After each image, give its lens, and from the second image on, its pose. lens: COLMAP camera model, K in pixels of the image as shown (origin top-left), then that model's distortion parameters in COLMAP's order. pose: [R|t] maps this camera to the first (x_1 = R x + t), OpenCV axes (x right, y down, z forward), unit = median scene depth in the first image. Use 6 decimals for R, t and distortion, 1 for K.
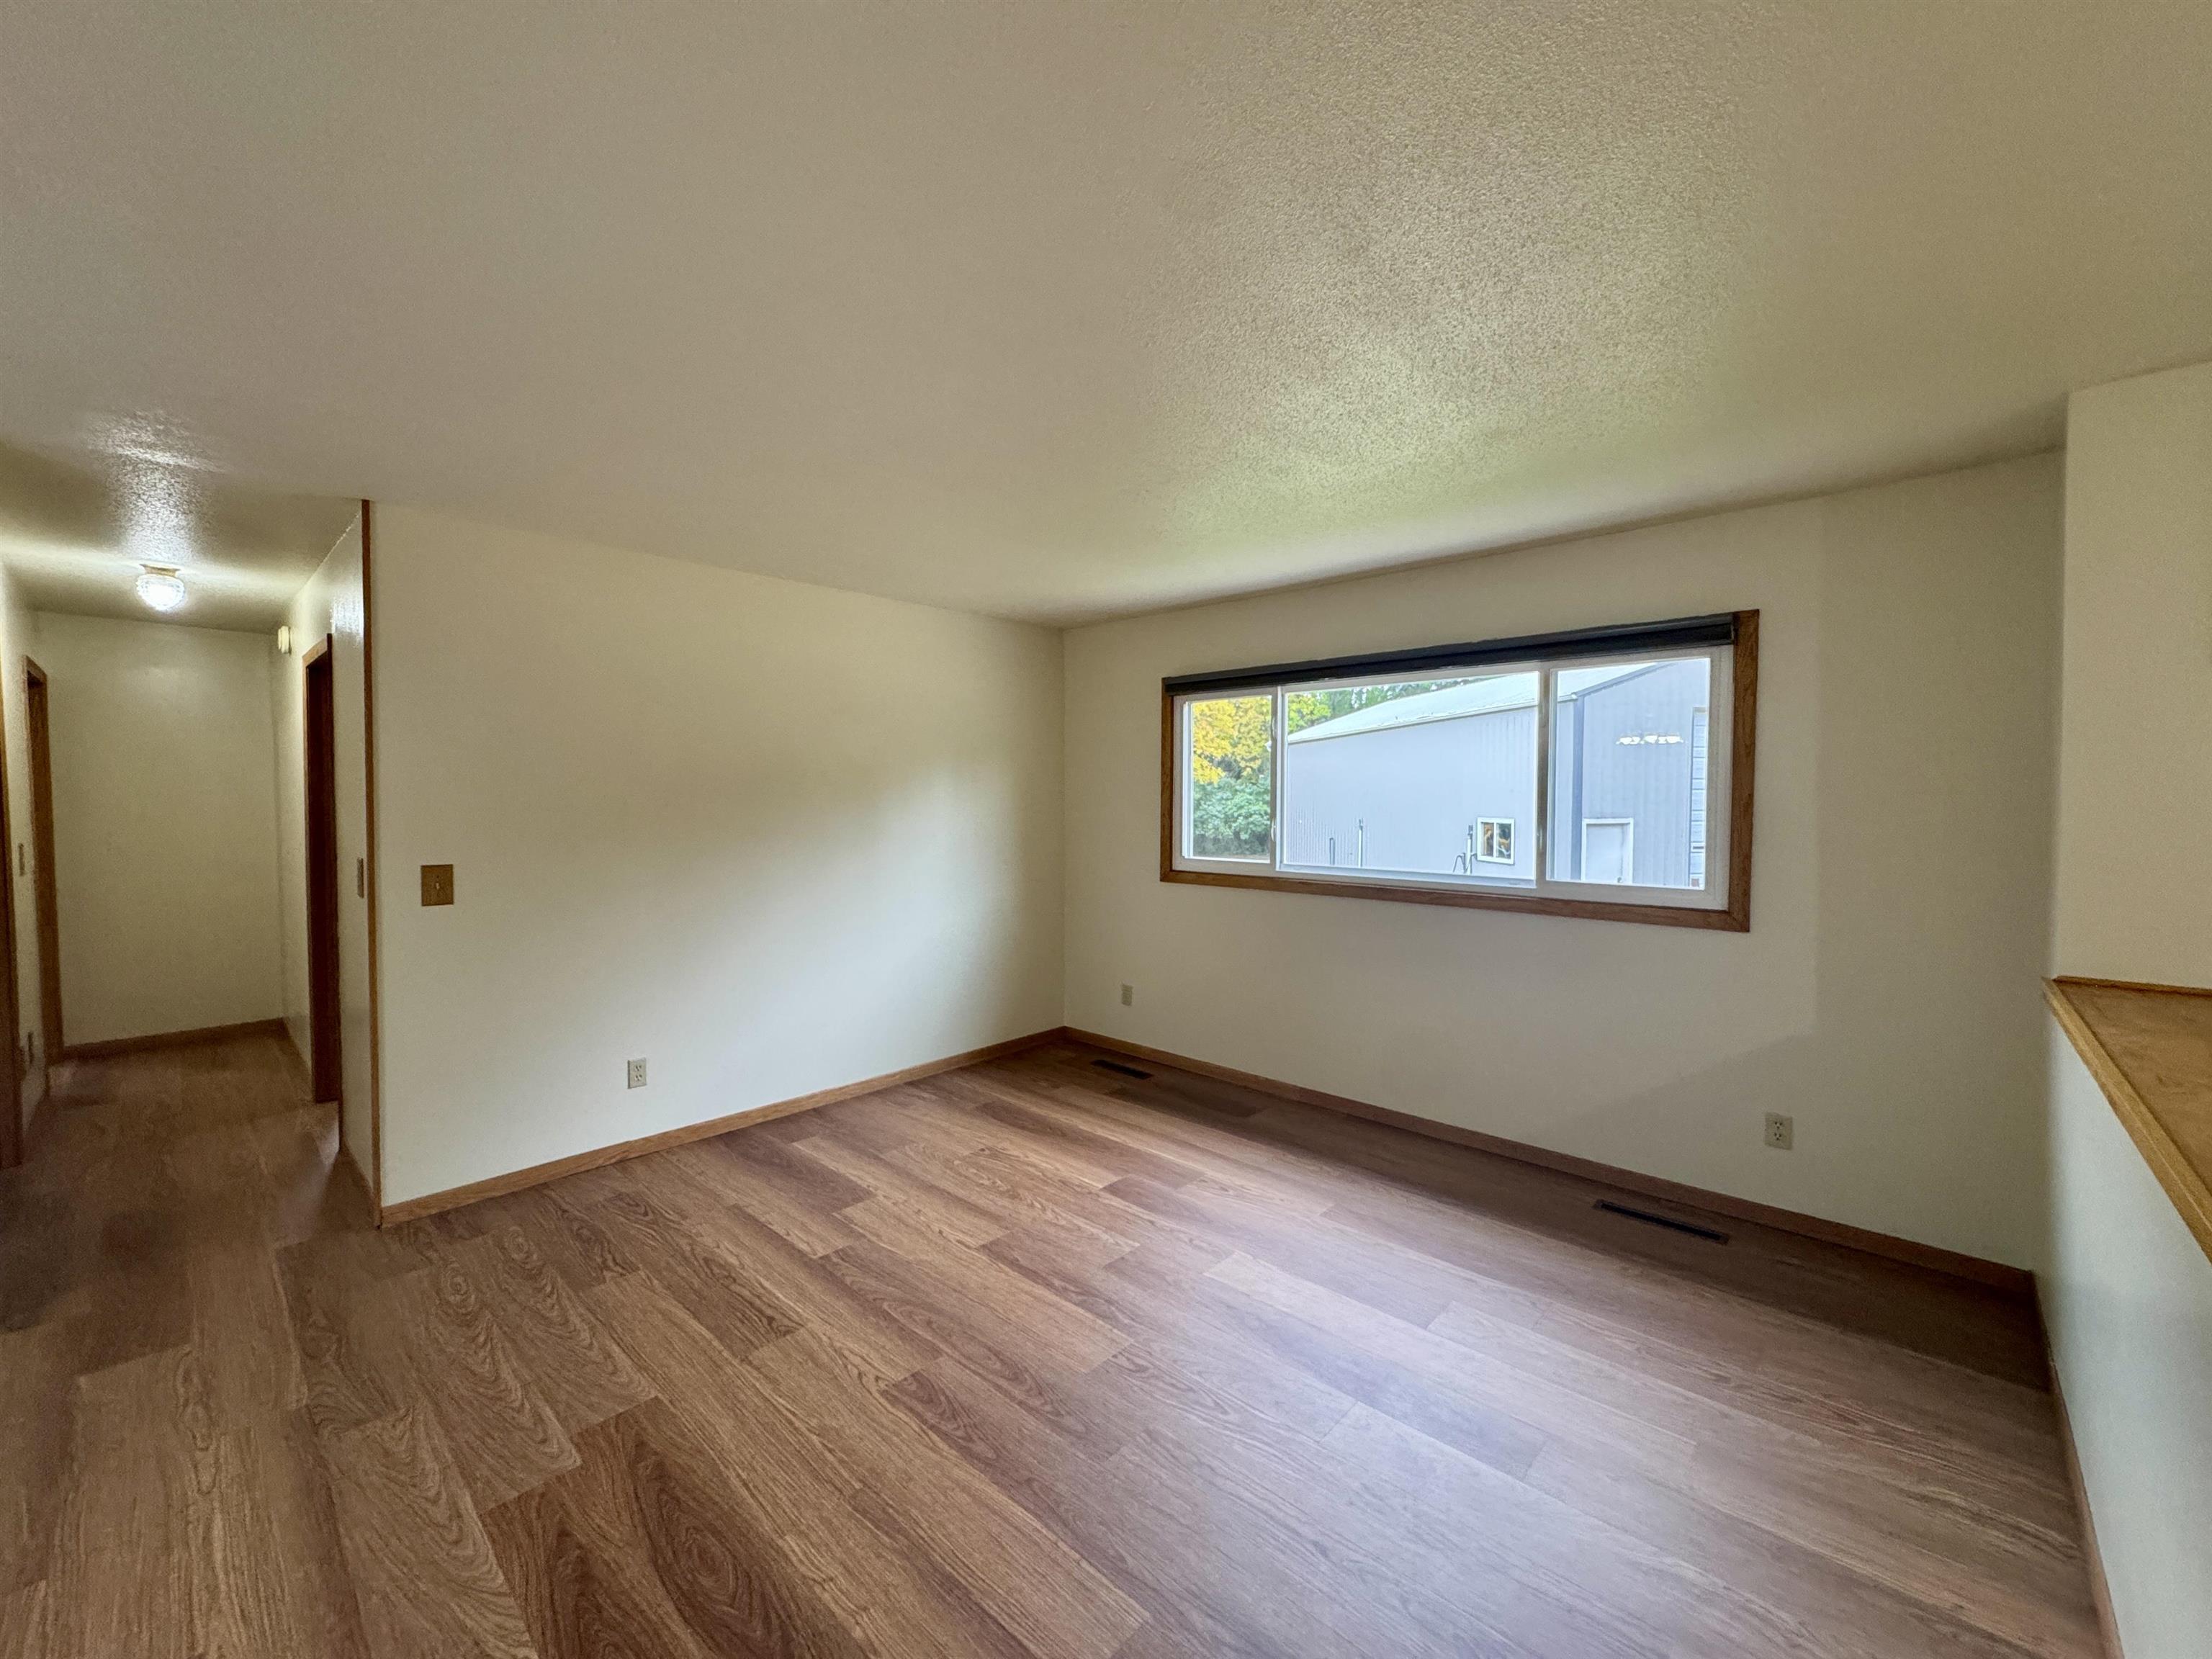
lens RADIAL K [[884.0, 0, 1099.8], [0, 884.0, 826.8], [0, 0, 1]] dist [-0.004568, 0.001361]
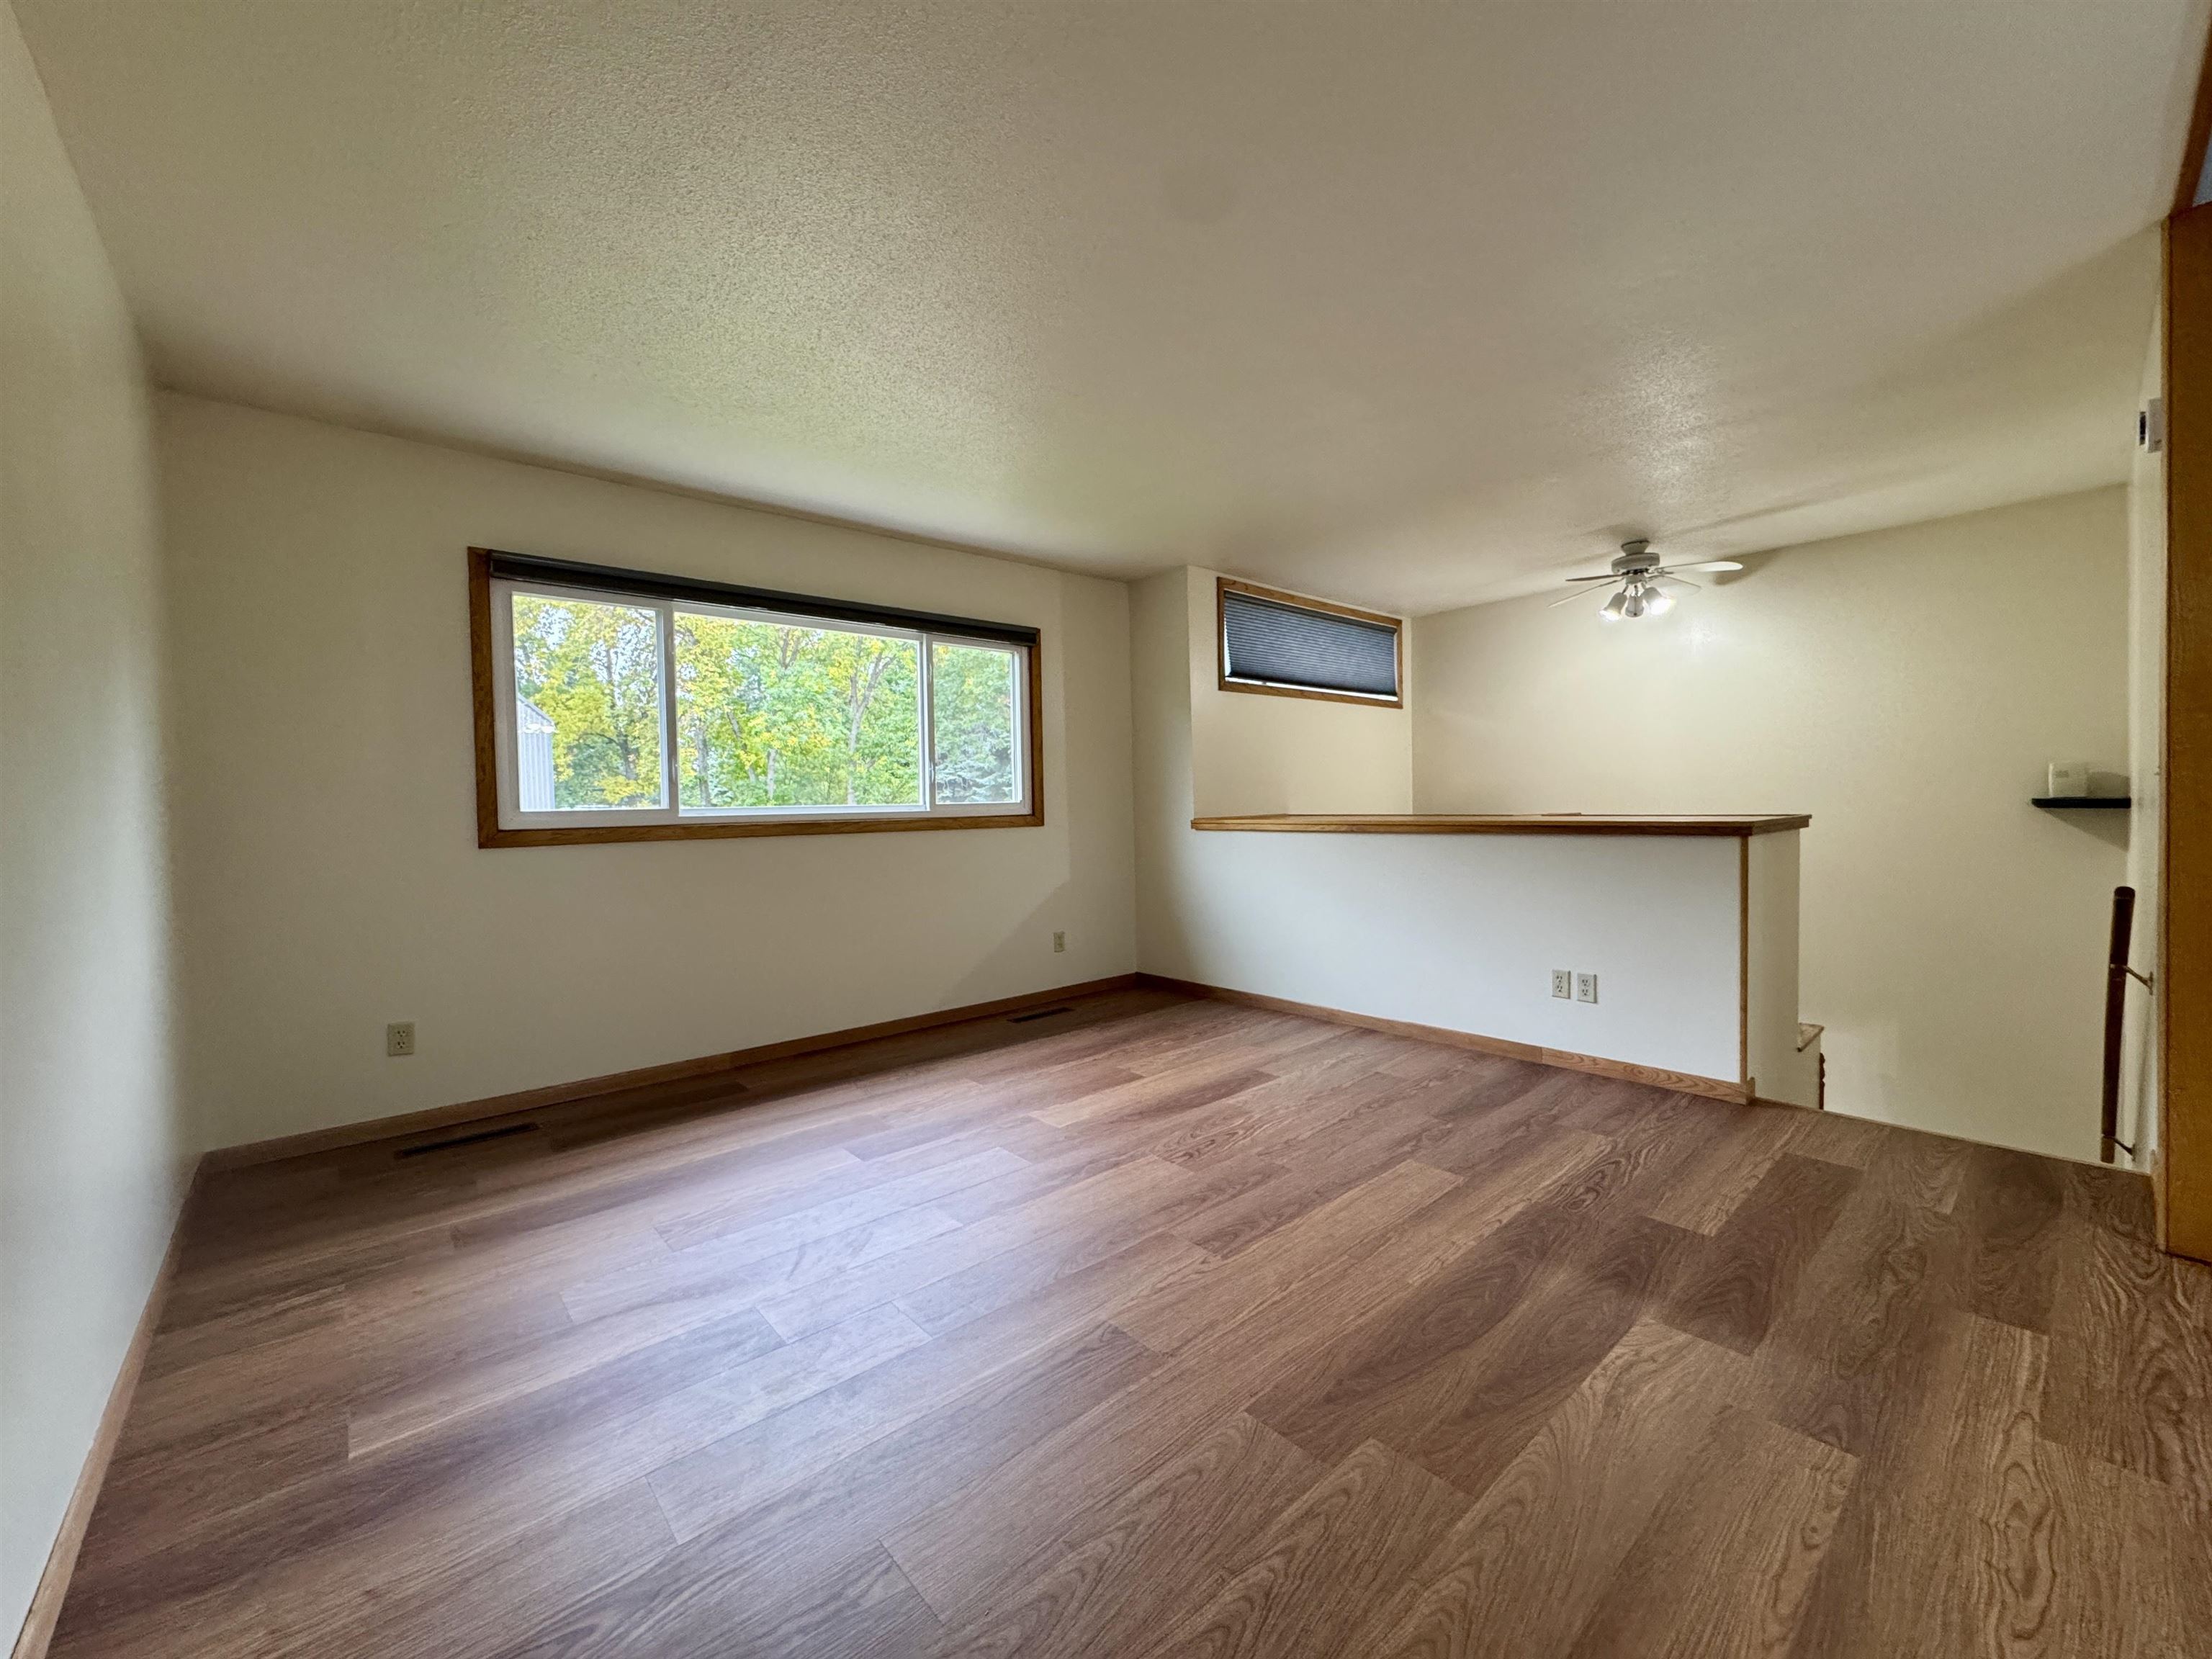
lens RADIAL K [[884.0, 0, 1111.5], [0, 884.0, 829.1], [0, 0, 1]] dist [-0.004568, 0.001361]
pose [[0.091180, -0.033577, 0.995268, -0.846265], [0.054864, 0.998083, 0.028646, 0.081781], [-0.994322, 0.051992, 0.092848, 0.689972]]
